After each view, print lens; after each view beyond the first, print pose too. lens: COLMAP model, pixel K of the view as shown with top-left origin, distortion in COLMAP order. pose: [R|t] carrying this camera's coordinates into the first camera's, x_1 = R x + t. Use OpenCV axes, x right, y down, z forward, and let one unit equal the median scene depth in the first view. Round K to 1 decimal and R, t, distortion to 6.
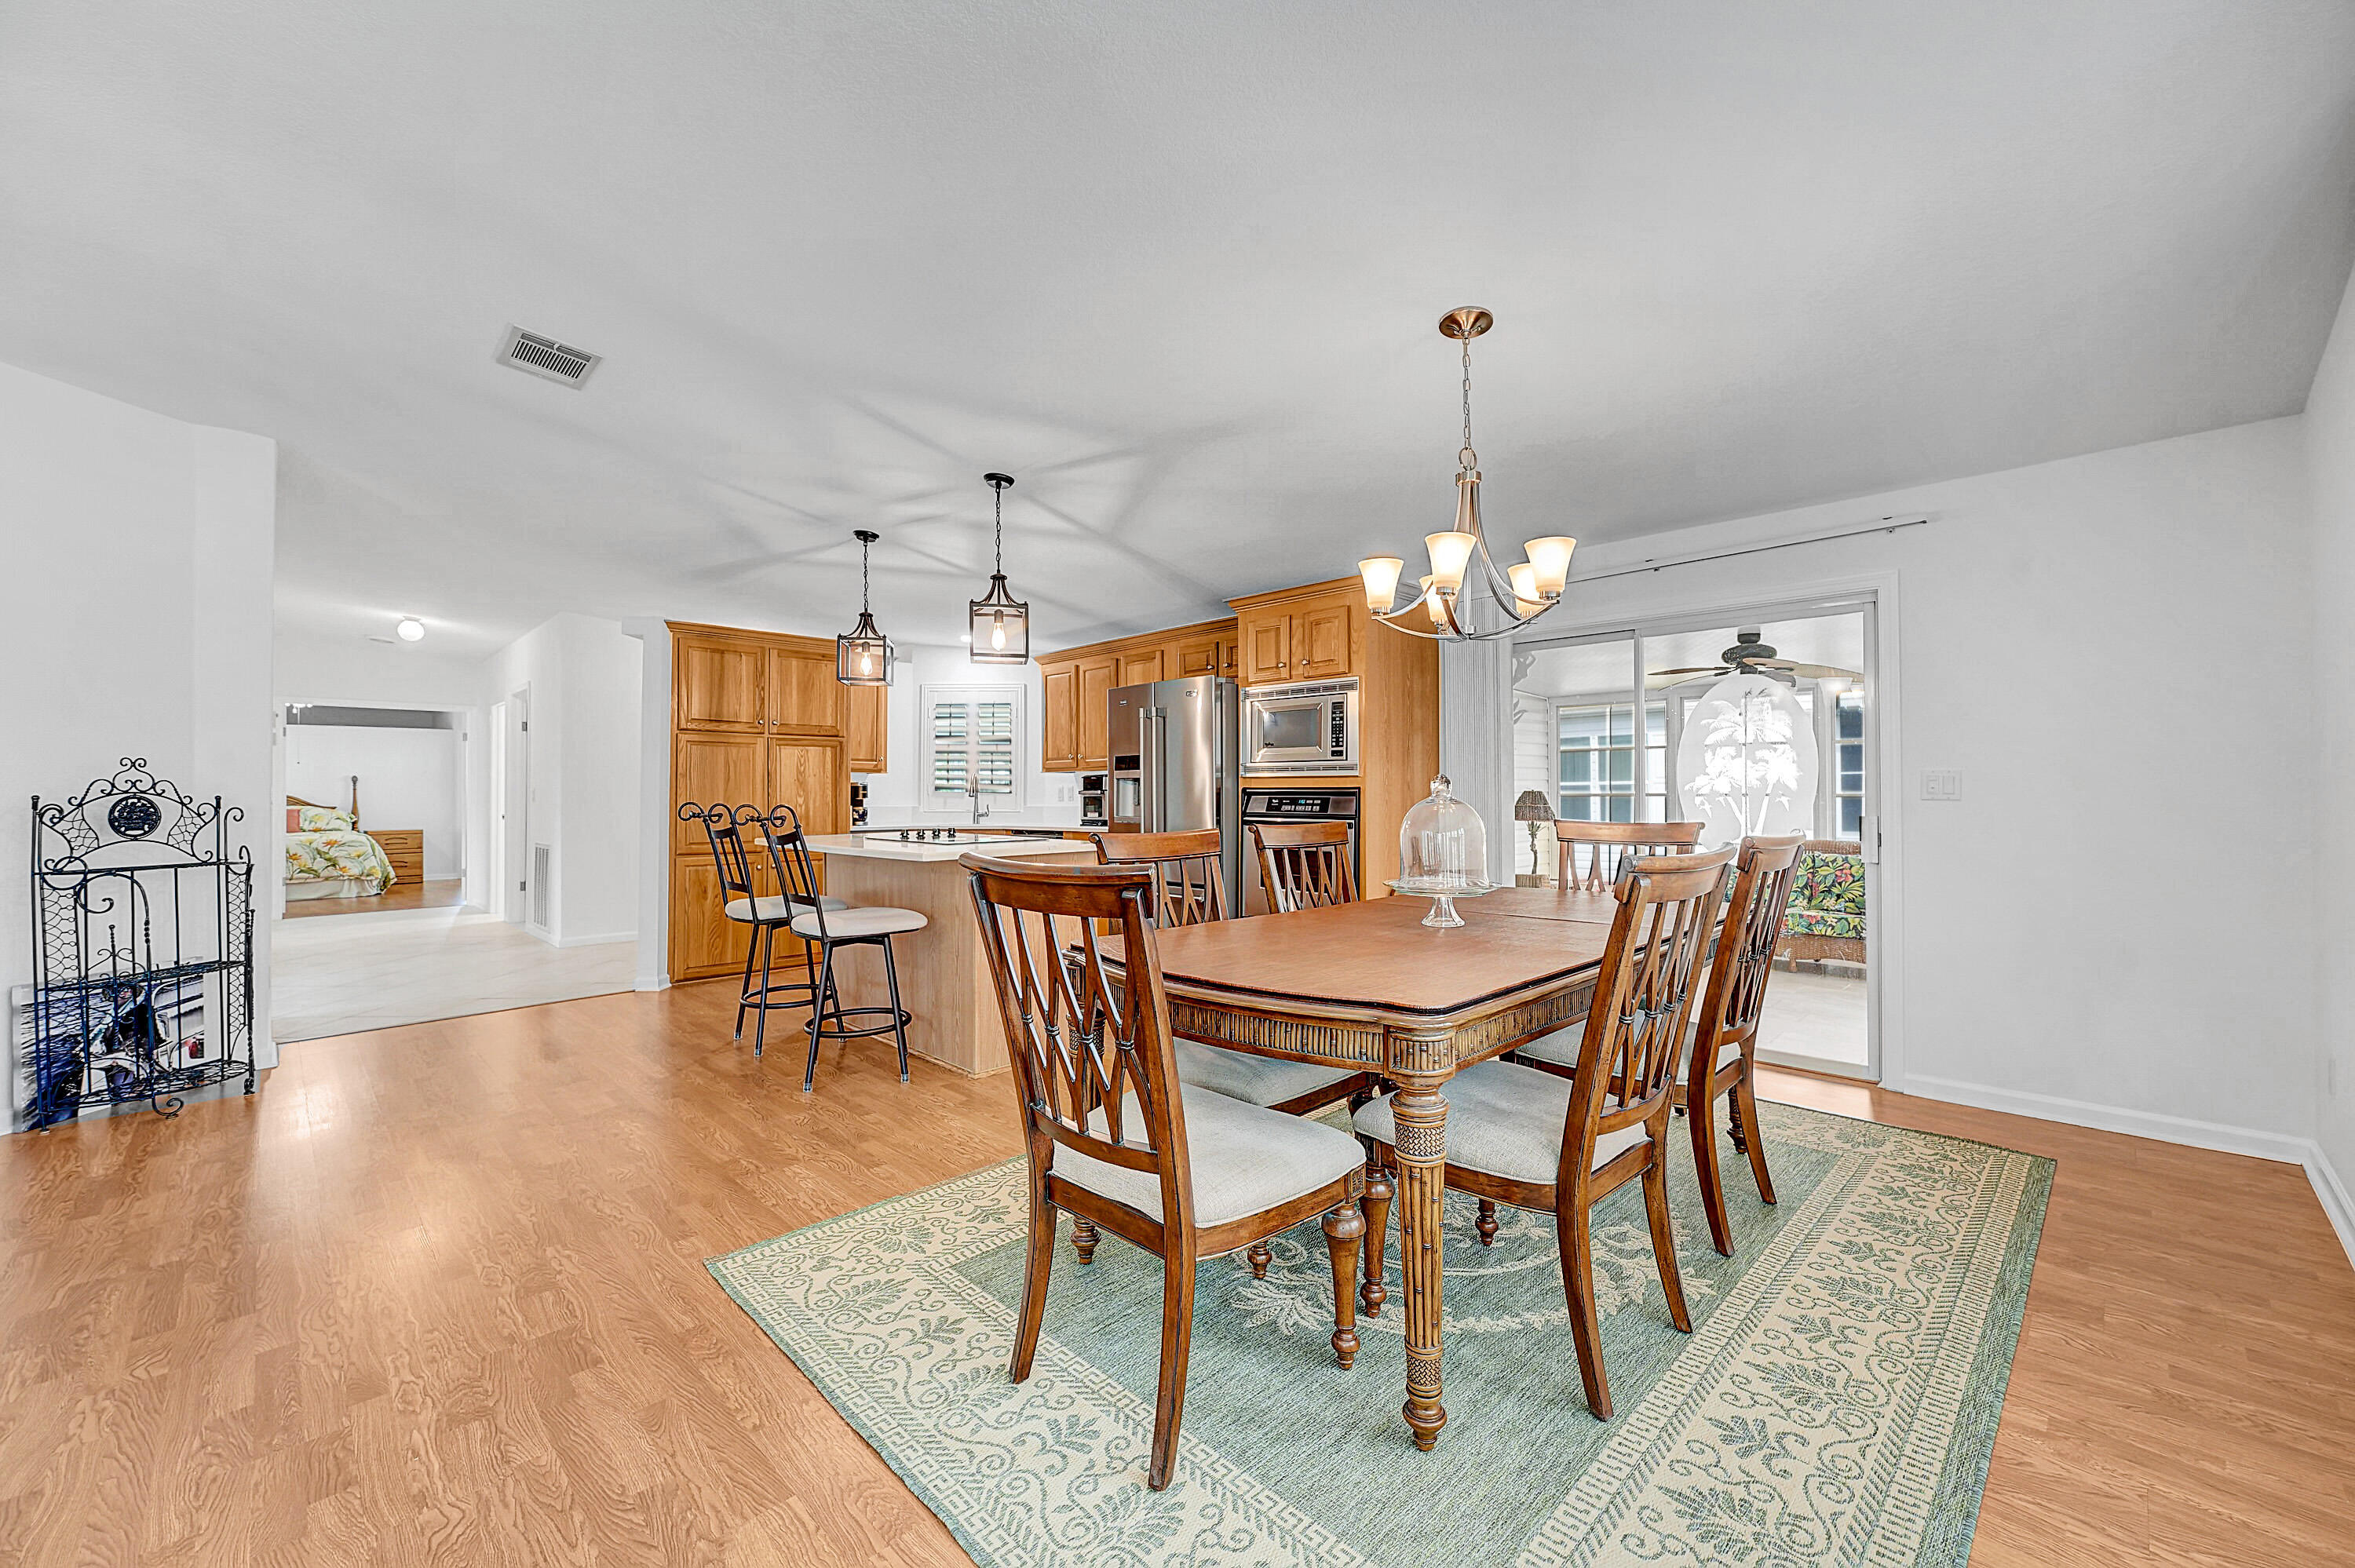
lens RADIAL K [[929.1, 0, 1185.4], [0, 929.1, 785.6], [0, 0, 1]] dist [-0.001163, -0.000027]
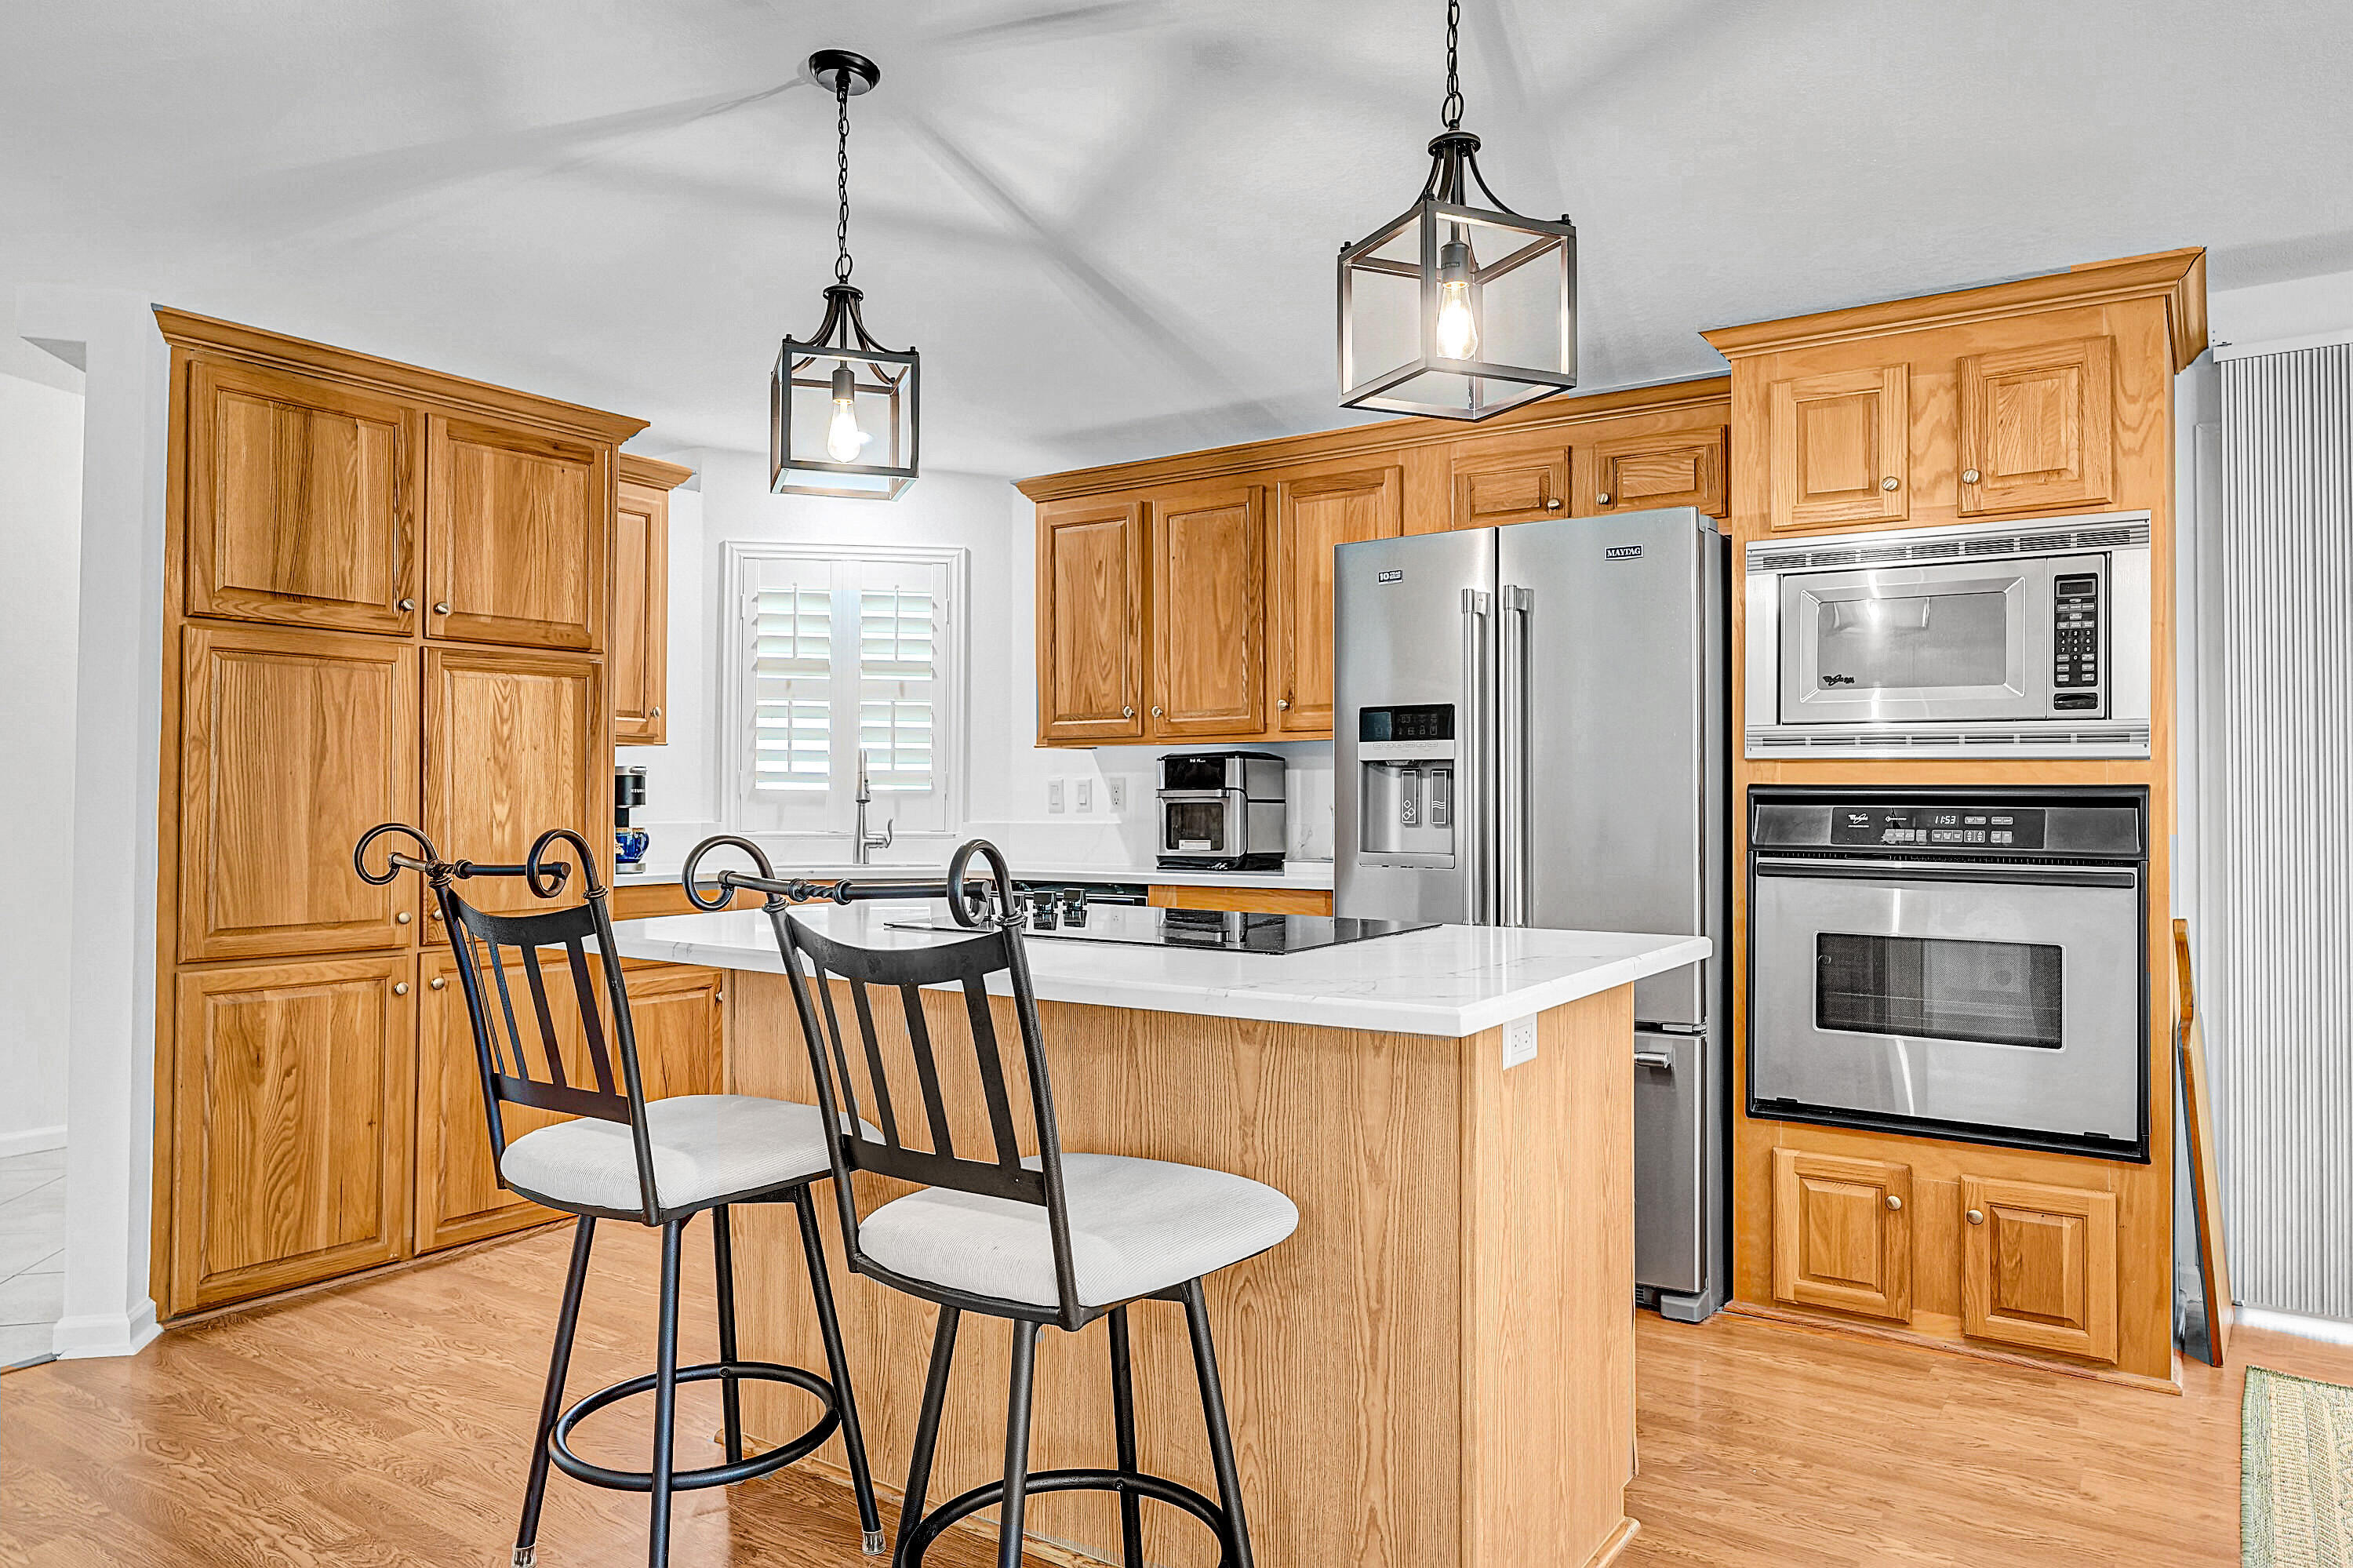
lens RADIAL K [[1541.2, 0, 1186.9], [0, 1541.2, 784.2], [0, 0, 1]] dist [0.003859, -0.000966]
pose [[0.980736, 0.005079, 0.195274, -0.281478], [-0.005507, 0.999983, 0.001651, 0.001866], [-0.195263, -0.002695, 0.980747, 0.336770]]
